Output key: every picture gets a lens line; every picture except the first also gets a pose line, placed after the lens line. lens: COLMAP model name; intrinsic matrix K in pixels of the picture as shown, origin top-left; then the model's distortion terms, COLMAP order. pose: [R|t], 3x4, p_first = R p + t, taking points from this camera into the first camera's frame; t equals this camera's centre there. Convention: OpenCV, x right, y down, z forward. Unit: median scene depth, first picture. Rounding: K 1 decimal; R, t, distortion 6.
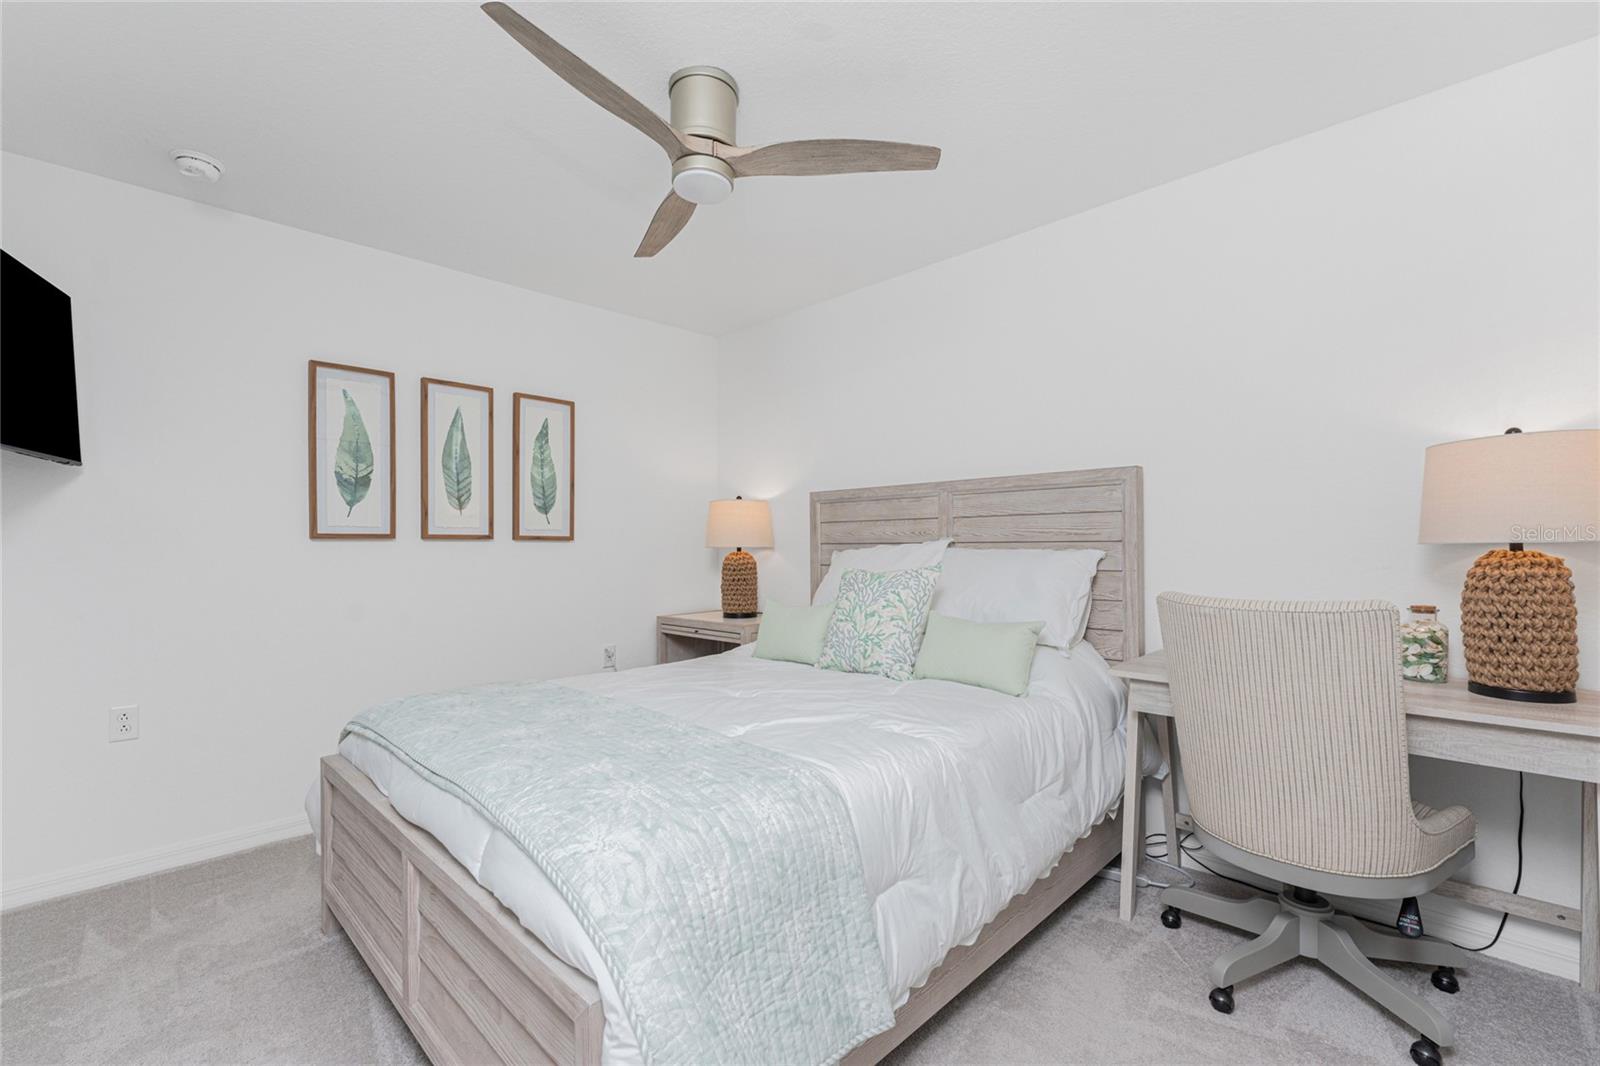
lens RADIAL K [[684.1, 0, 800.4], [0, 684.1, 561.9], [0, 0, 1]] dist [-0.001709, -0.000023]
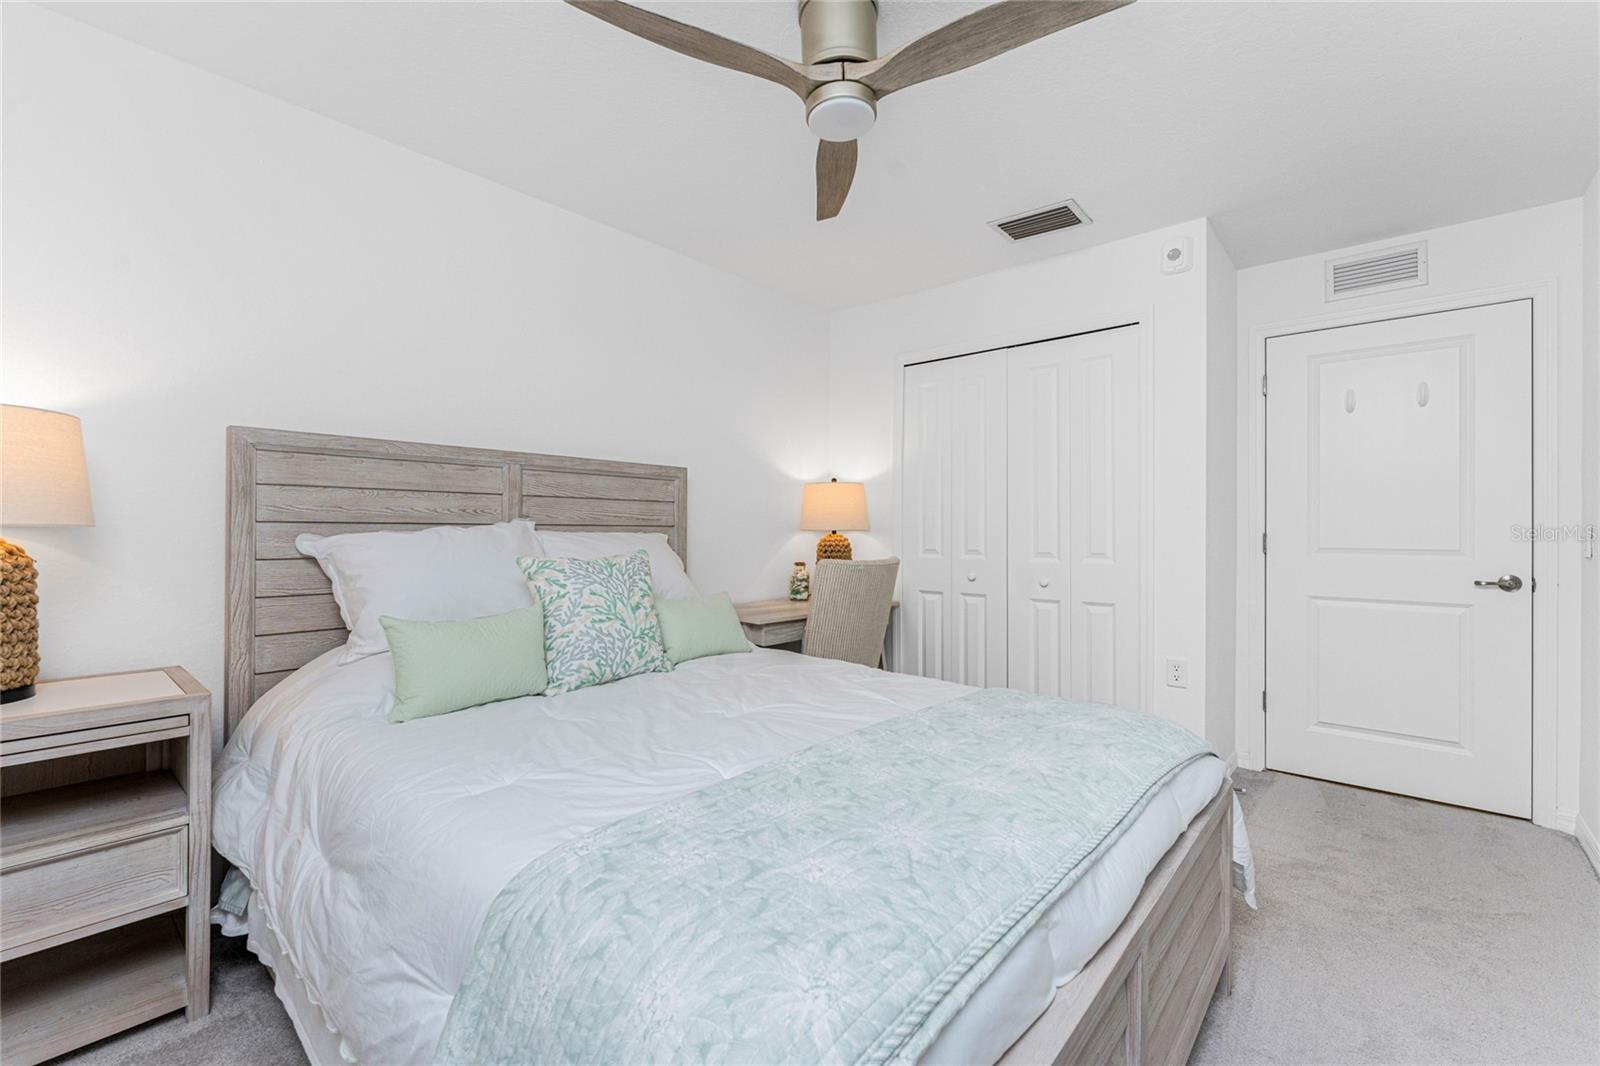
lens RADIAL K [[665.1, 0, 800.0], [0, 665.1, 533.0], [0, 0, 1]] dist [0.000686, 0.000027]
pose [[-0.061680, 0.003537, 0.998090, -0.729922], [0.019572, 0.999806, -0.002334, -0.010313], [-0.997904, 0.019391, -0.061737, 0.817741]]
